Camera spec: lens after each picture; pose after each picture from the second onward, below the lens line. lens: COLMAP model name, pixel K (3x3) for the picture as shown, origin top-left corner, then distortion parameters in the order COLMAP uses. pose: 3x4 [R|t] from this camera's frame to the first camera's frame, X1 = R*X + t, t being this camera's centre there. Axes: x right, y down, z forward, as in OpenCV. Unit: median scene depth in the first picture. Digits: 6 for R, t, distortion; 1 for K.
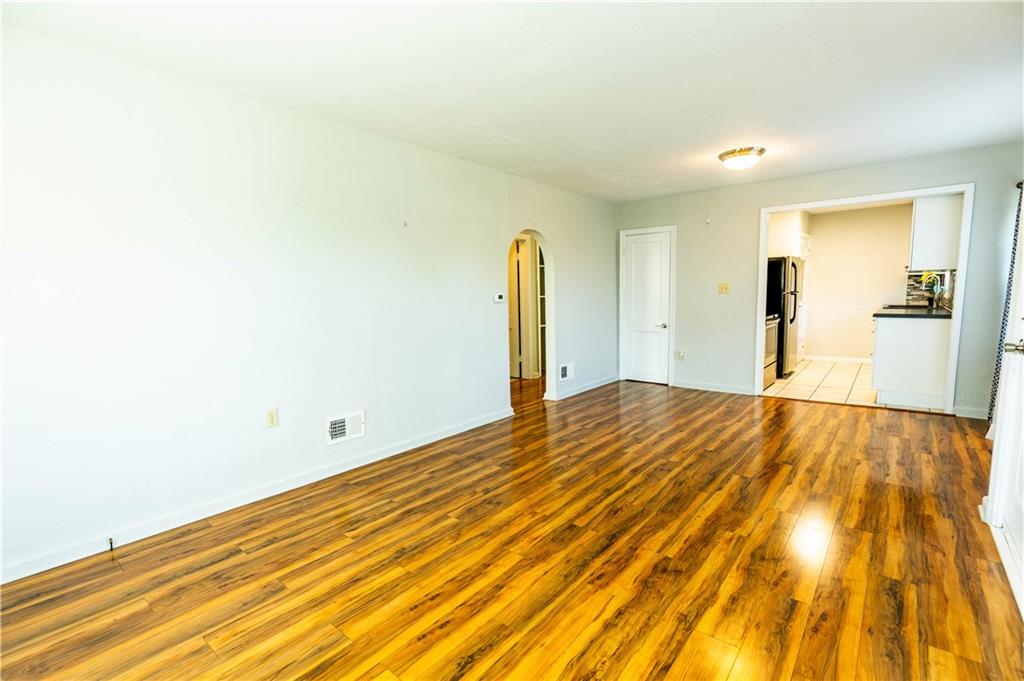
lens RADIAL K [[465.6, 0, 510.2], [0, 465.6, 342.8], [0, 0, 1]] dist [0.011575, -0.000046]
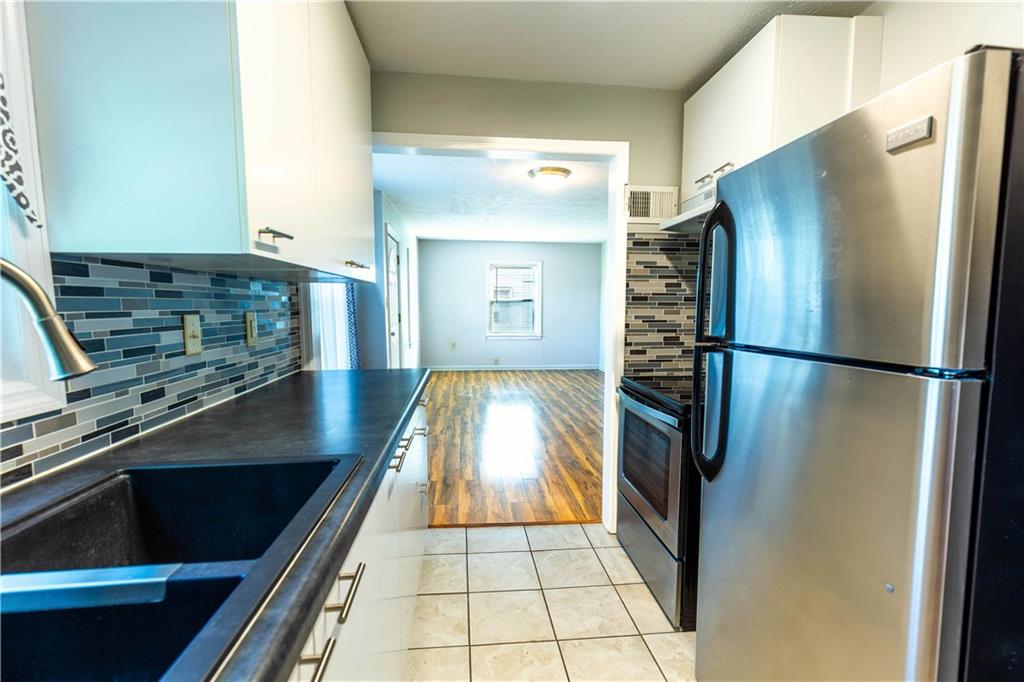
lens RADIAL K [[465.6, 0, 513.6], [0, 465.6, 346.2], [0, 0, 1]] dist [0.011575, -0.000046]
pose [[-0.698120, 0.083251, -0.711124, 1.587418], [-0.063161, 0.982184, 0.176989, -0.265517], [0.713189, 0.168475, -0.680424, 2.093029]]
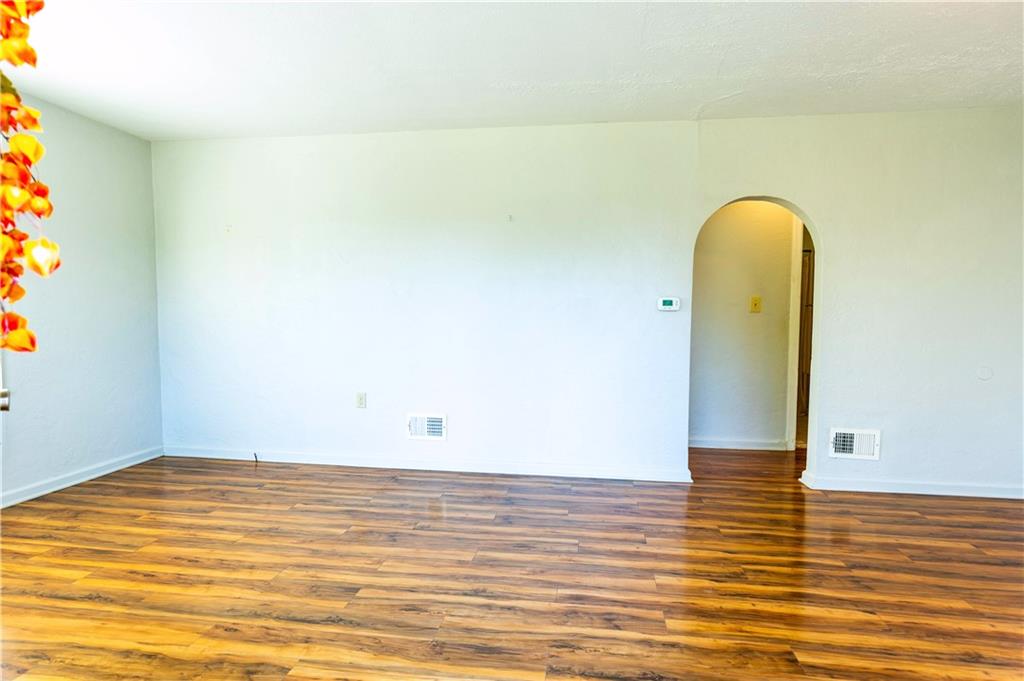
lens RADIAL K [[543.4, 0, 520.9], [0, 543.4, 343.9], [0, 0, 1]] dist [0.003103, -0.000279]
pose [[0.522037, 0.069308, -0.850103, 0.775143], [-0.105597, 0.994277, 0.016217, -0.040119], [0.846361, 0.081302, 0.526368, 0.560728]]
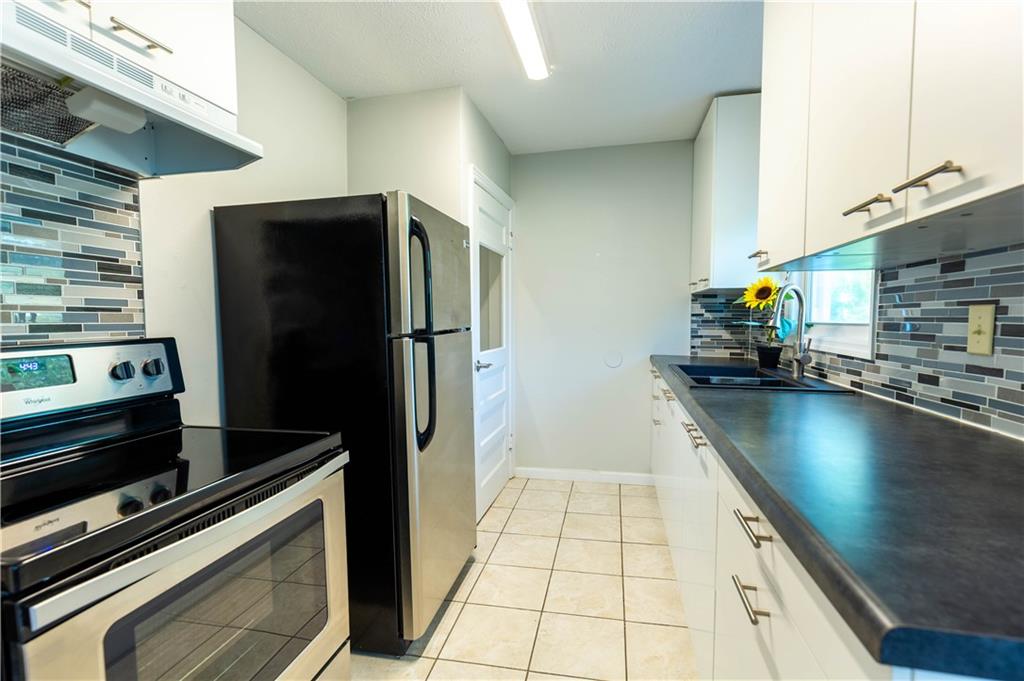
lens RADIAL K [[465.6, 0, 518.3], [0, 465.6, 342.4], [0, 0, 1]] dist [0.011575, -0.000046]
pose [[0.887249, -0.010009, 0.461183, 1.085462], [0.037181, 0.998063, -0.049869, -0.178714], [-0.459791, 0.061394, 0.885903, 1.513299]]
